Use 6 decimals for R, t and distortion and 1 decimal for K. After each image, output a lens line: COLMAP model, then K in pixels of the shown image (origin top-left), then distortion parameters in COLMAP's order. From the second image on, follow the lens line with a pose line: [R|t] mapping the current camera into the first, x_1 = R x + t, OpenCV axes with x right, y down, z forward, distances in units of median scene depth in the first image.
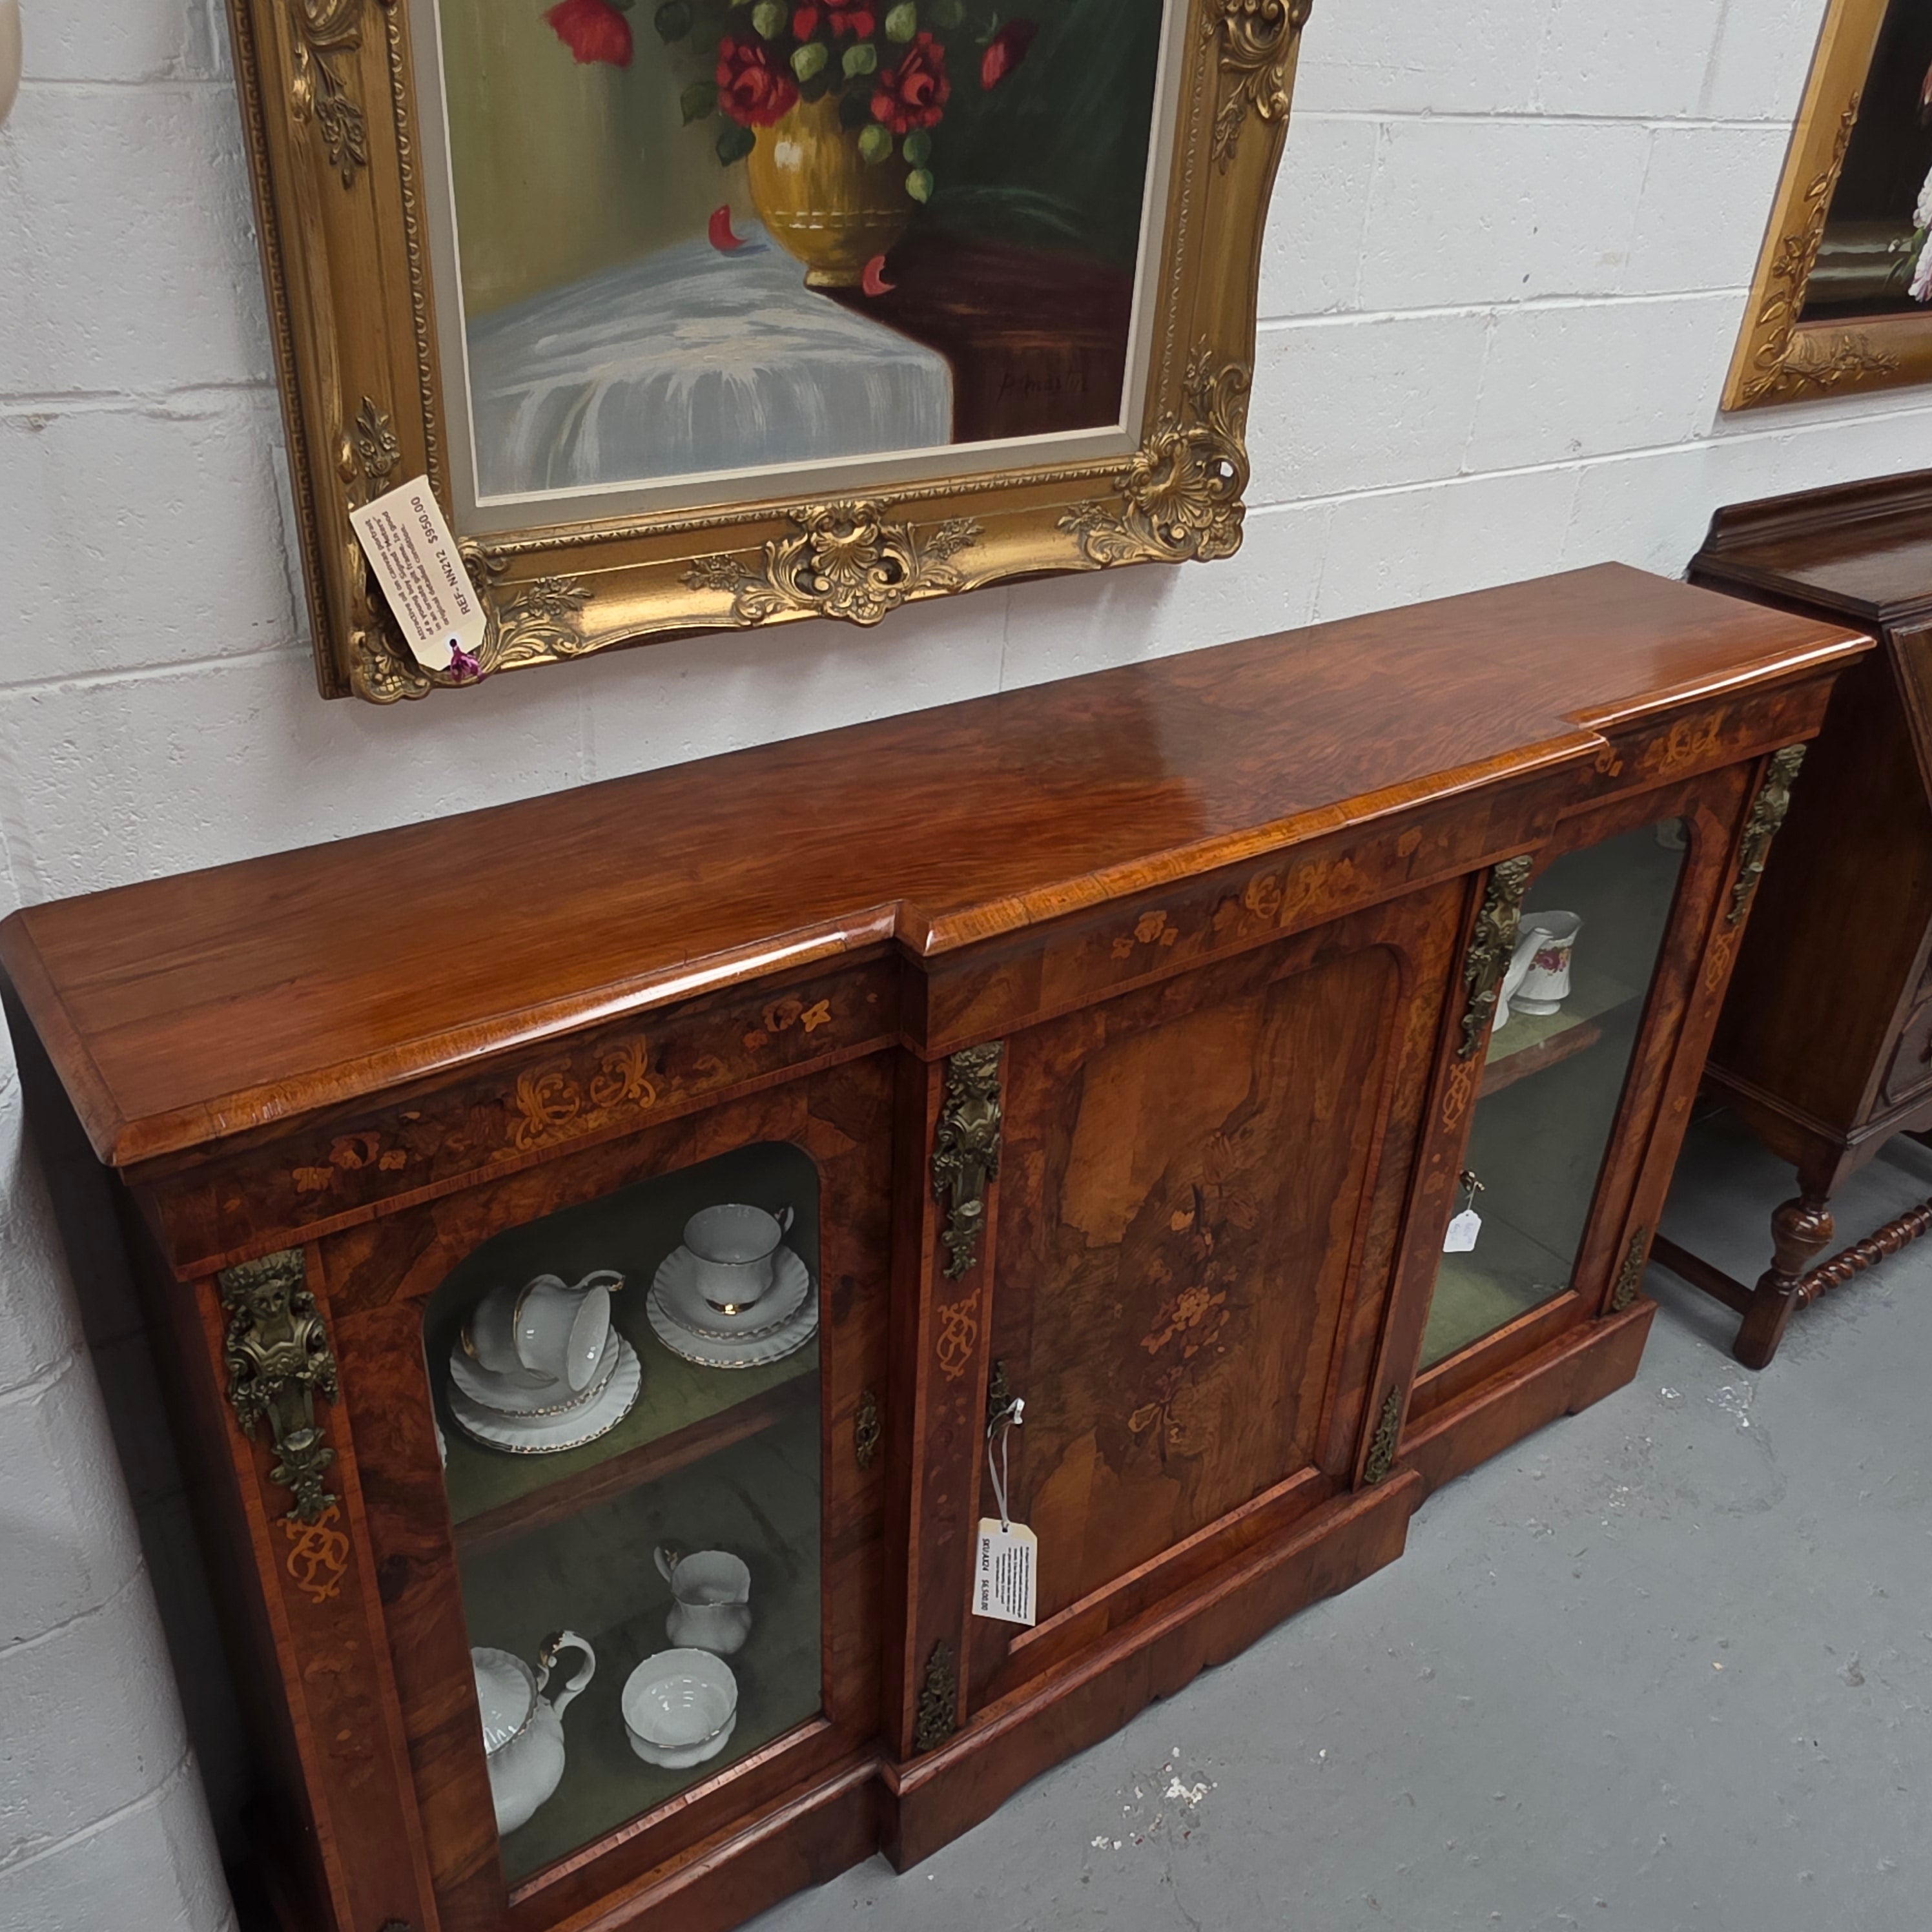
lens RADIAL K [[1705.0, 0, 932.3], [0, 1705.0, 977.7], [0, 0, 1]] dist [0.011455, -0.007729]
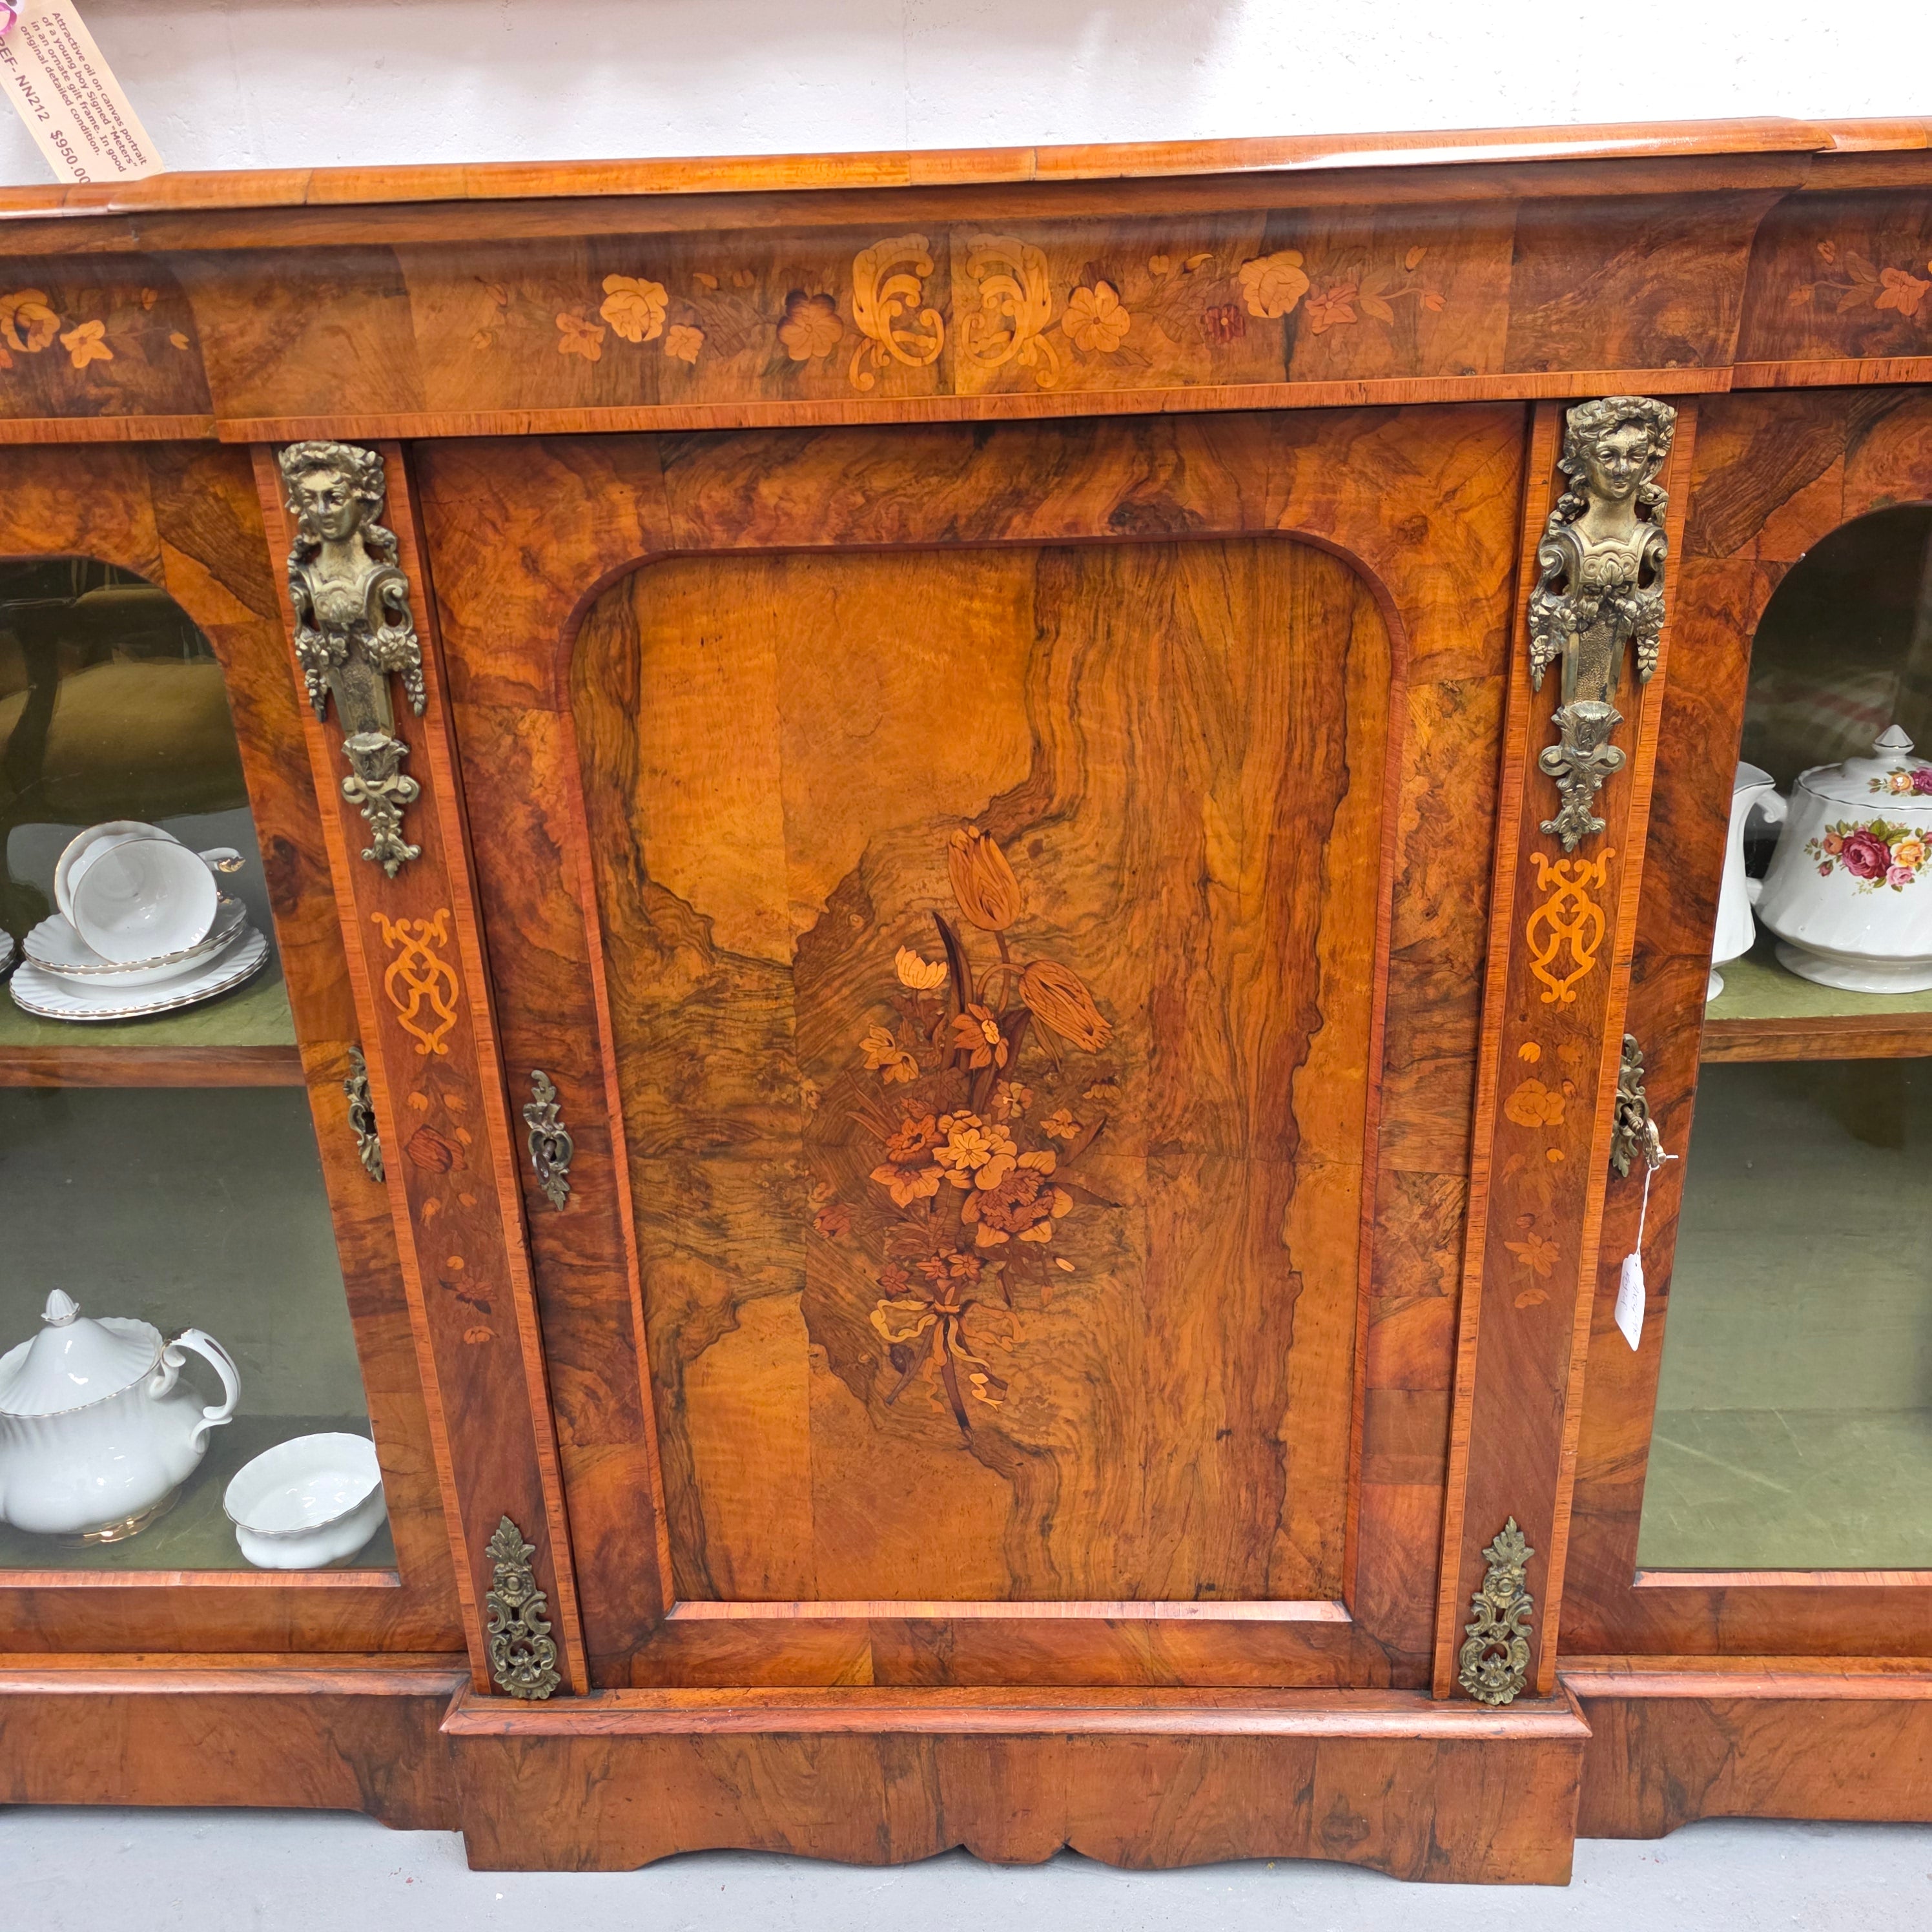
lens RADIAL K [[1757.6, 0, 961.1], [0, 1757.6, 964.4], [0, 0, 1]] dist [0.097550, -0.148162]
pose [[0.792486, 0.176022, -0.583936, 0.553476], [-0.243934, 0.969009, -0.038955, 0.168550], [0.558983, 0.173313, 0.810864, 0.518558]]
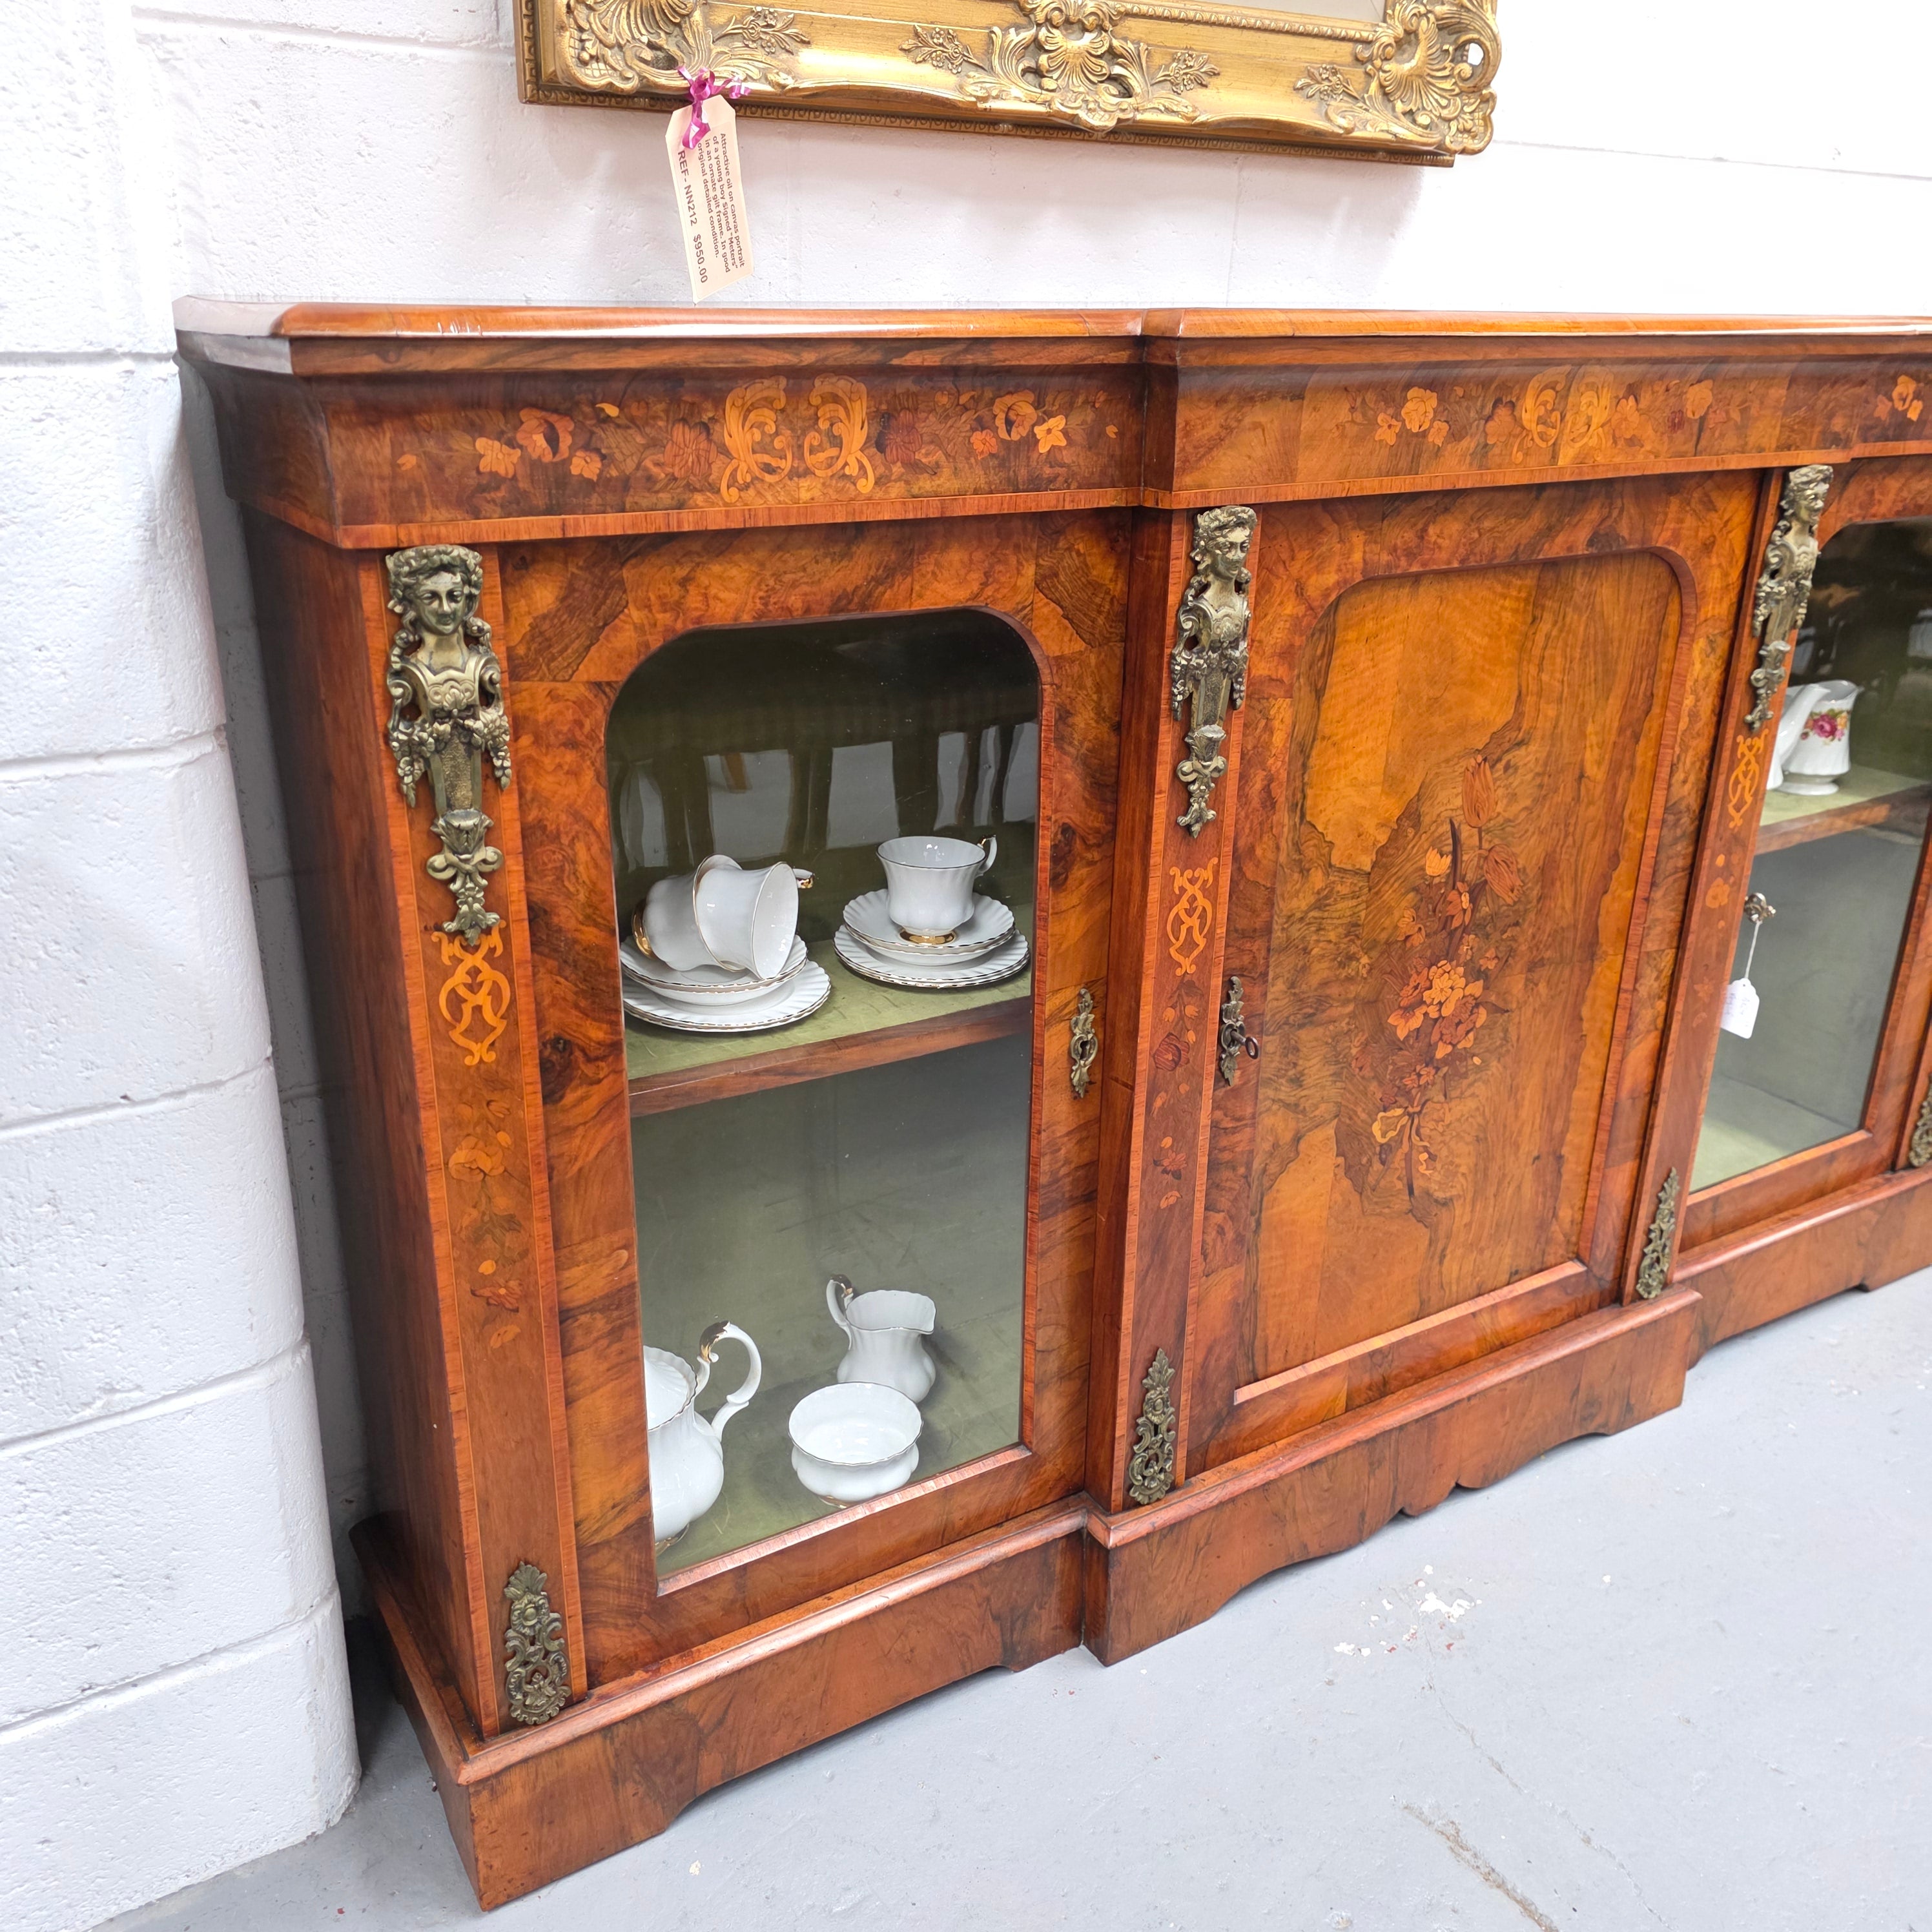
lens RADIAL K [[1730.0, 0, 955.5], [0, 1730.0, 974.4], [0, 0, 1]] dist [0.074909, -0.101374]
pose [[0.997903, 0.007732, -0.064264, -0.045750], [-0.016231, 0.991011, -0.132792, 0.338098], [0.062659, 0.133557, 0.989058, 0.108831]]
